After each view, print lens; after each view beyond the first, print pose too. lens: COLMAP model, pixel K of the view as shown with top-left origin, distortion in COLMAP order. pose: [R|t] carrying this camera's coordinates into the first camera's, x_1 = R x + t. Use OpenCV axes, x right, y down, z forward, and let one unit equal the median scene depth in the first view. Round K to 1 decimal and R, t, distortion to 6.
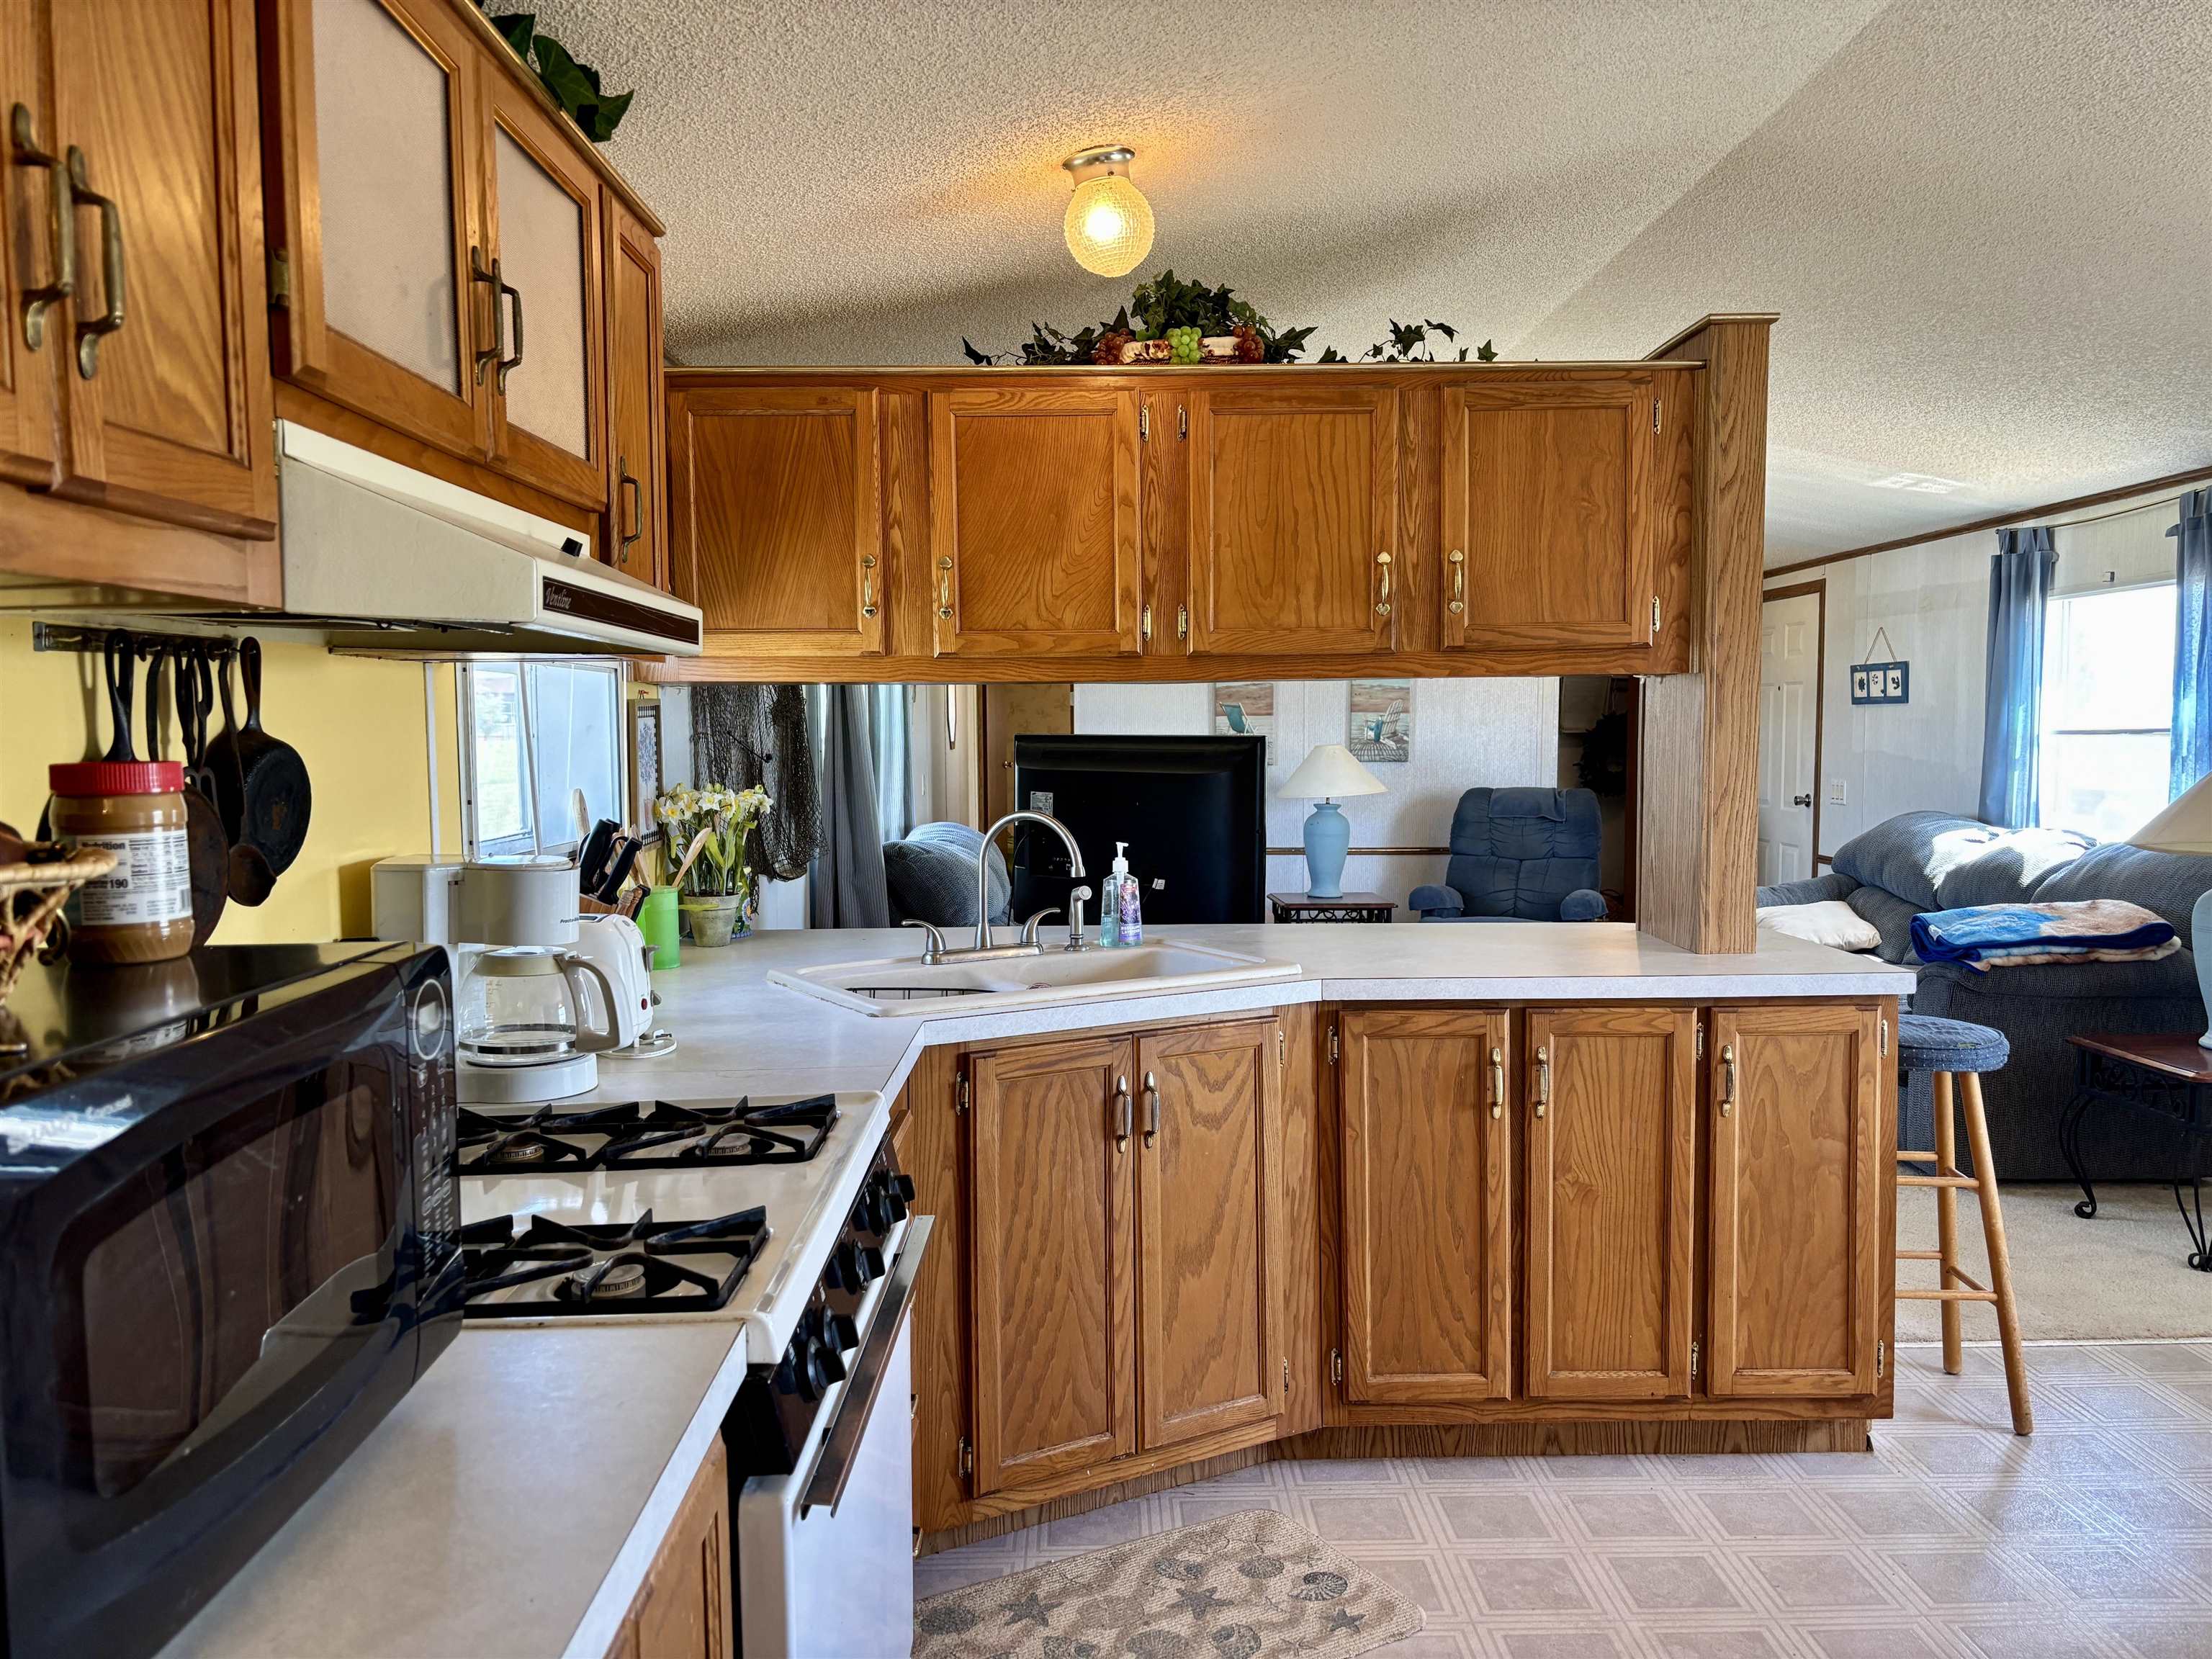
lens RADIAL K [[1683.5, 0, 1107.2], [0, 1683.5, 838.9], [0, 0, 1]] dist [0.029332, -0.045820]
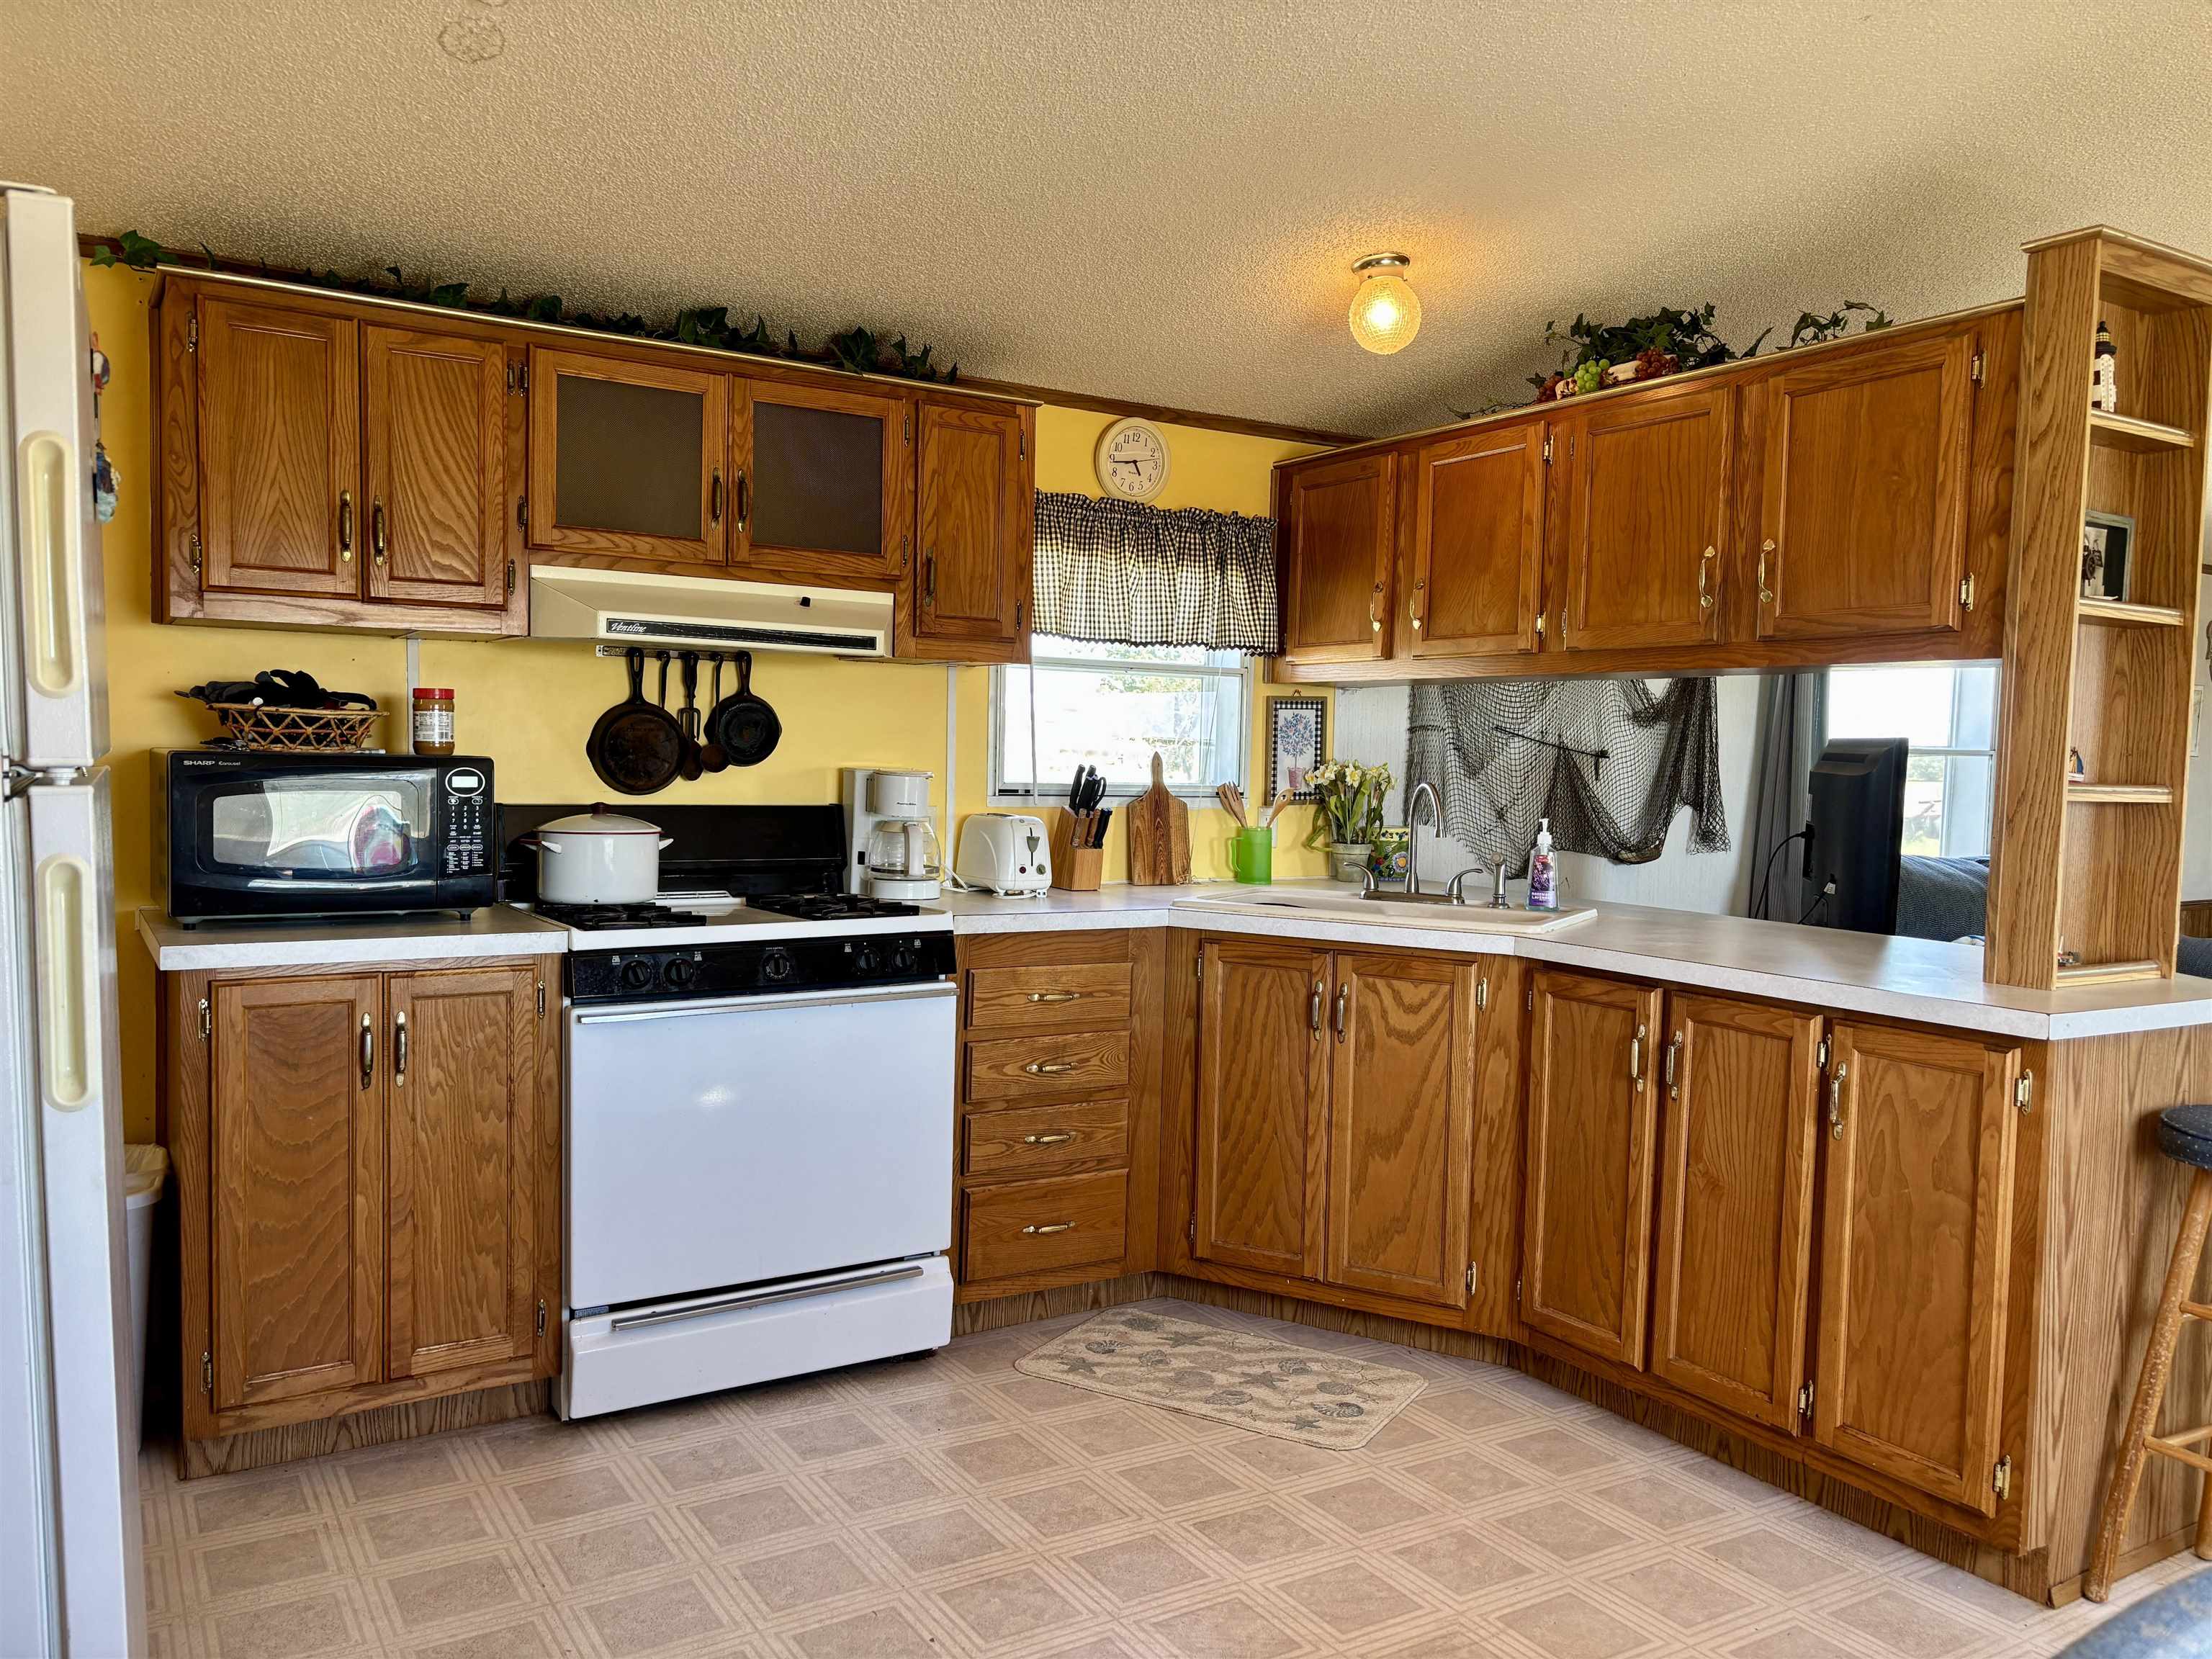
lens RADIAL K [[1683.5, 0, 1107.2], [0, 1683.5, 838.9], [0, 0, 1]] dist [0.029332, -0.045820]
pose [[0.509888, 0.068654, -0.857497, 0.926126], [-0.088074, 0.995738, 0.027352, 0.011928], [0.855720, 0.061577, 0.513761, 0.179180]]
